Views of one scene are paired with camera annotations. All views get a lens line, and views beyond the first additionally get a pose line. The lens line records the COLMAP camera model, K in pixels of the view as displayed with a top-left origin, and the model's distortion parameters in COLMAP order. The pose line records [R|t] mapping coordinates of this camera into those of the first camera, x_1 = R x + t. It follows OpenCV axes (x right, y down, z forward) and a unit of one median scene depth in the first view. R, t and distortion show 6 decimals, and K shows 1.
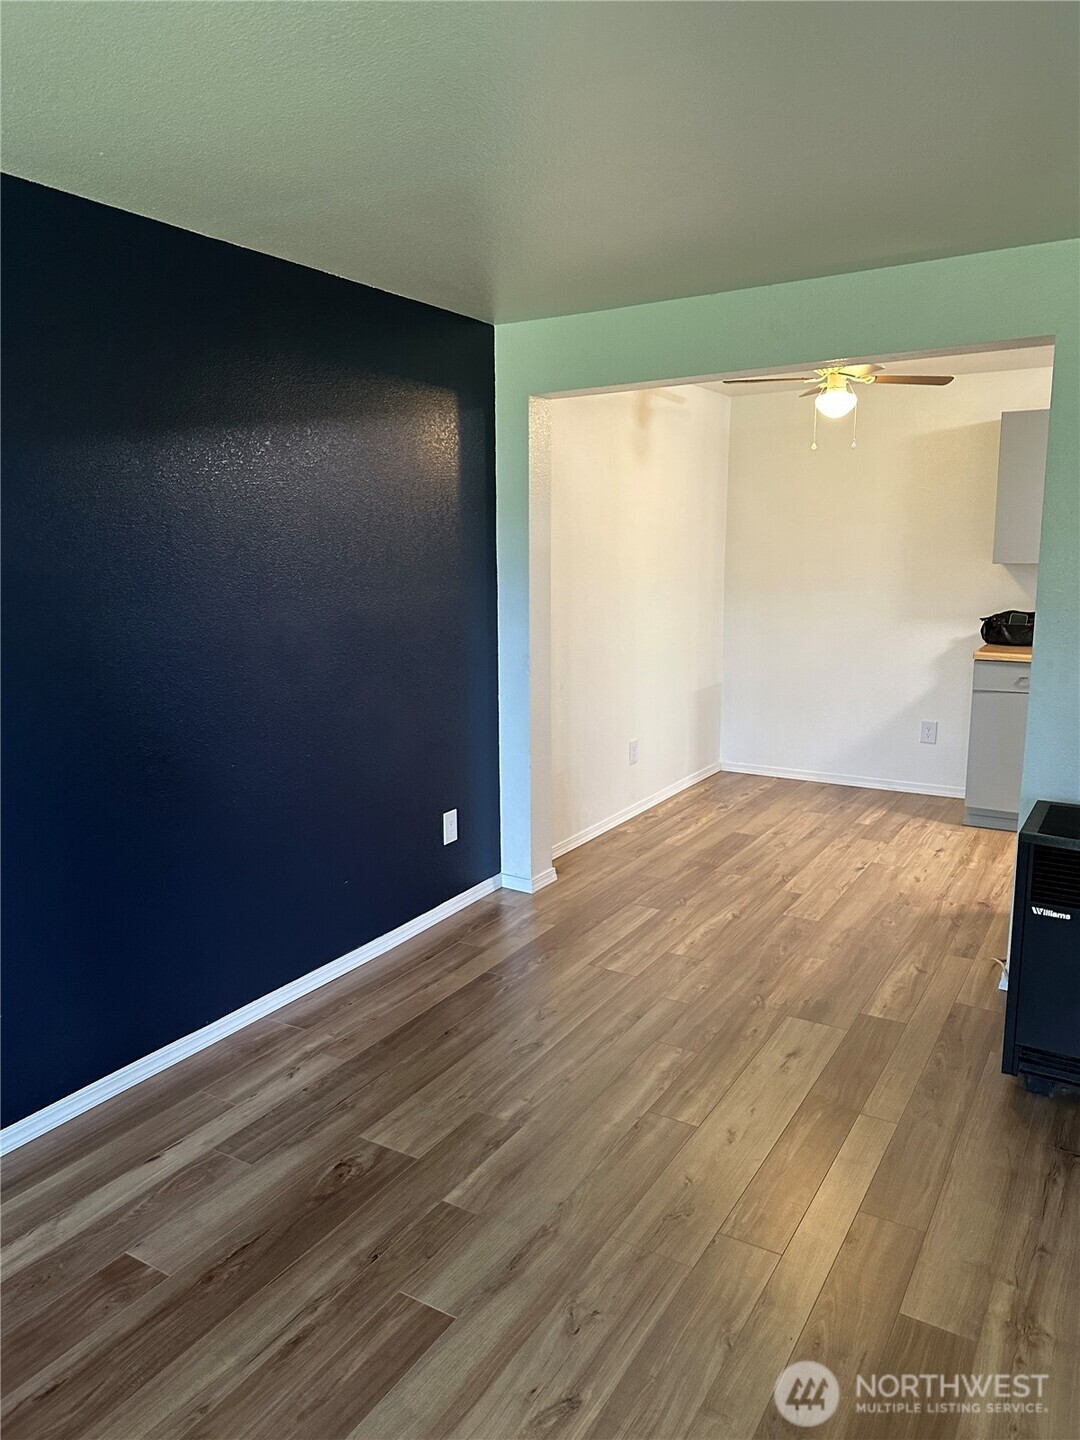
lens RADIAL K [[1015.8, 0, 540.0], [0, 1015.8, 720.0], [0, 0, 1]] dist [0.000539, -0.004350]
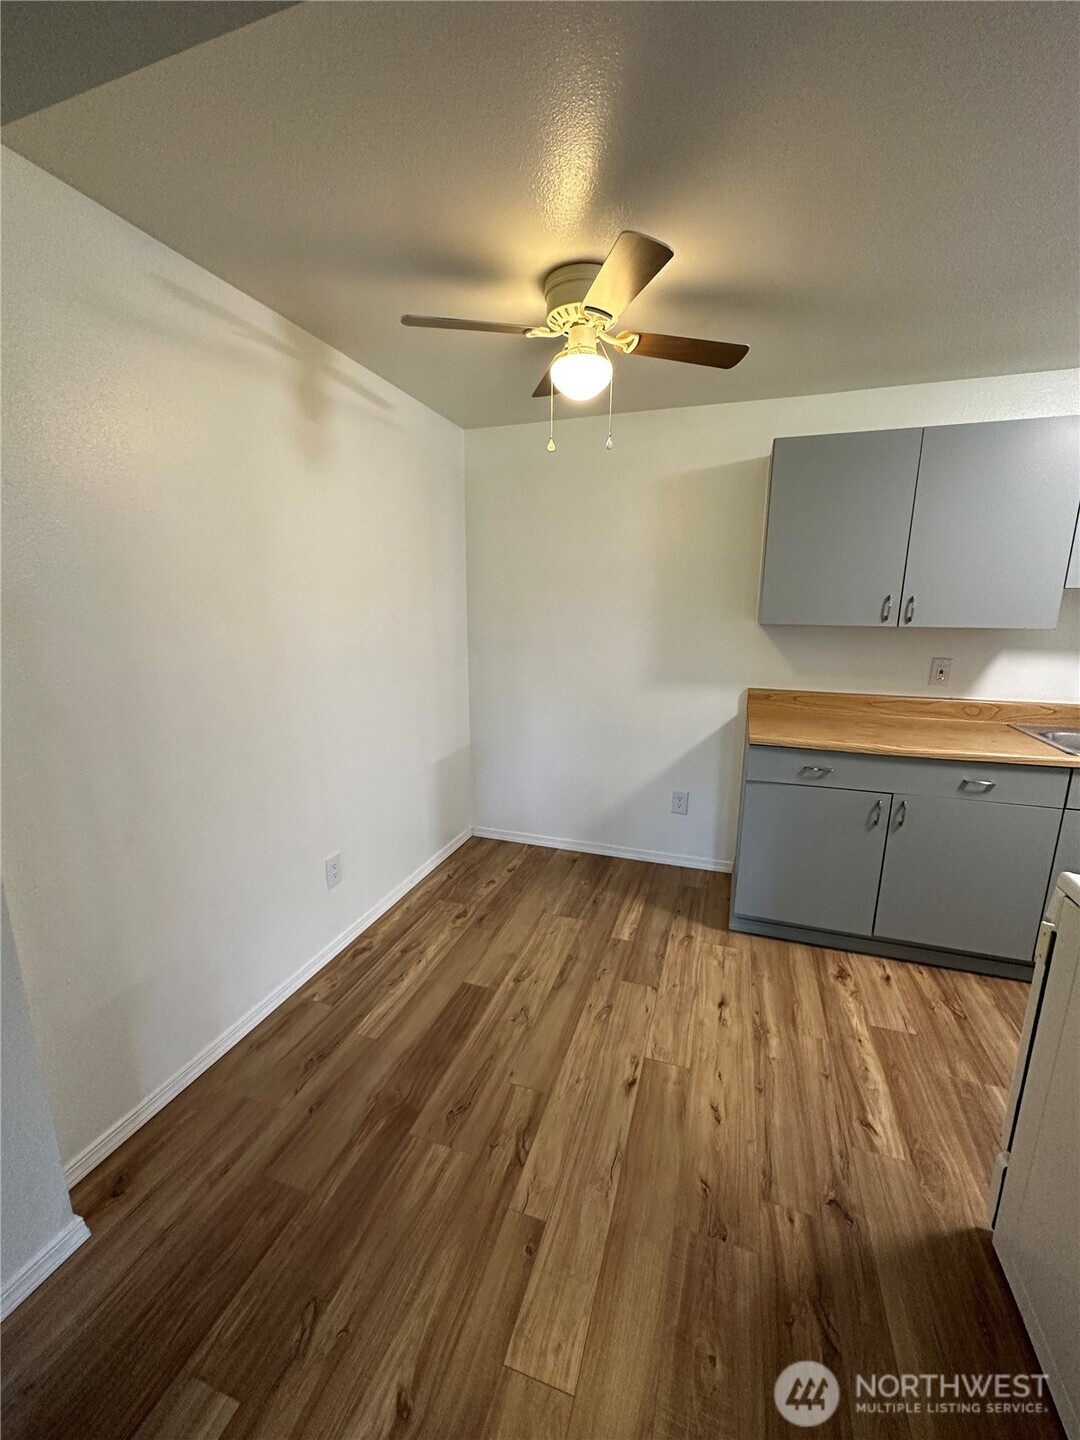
lens RADIAL K [[571.6, 0, 540.0], [0, 571.6, 720.0], [0, 0, 1]] dist [-0.000963, -0.000178]
pose [[0.976174, -0.021917, 0.215881, 0.164041], [0.015880, 0.999434, 0.029658, -0.100341], [-0.216408, -0.025523, 0.975969, 0.594085]]
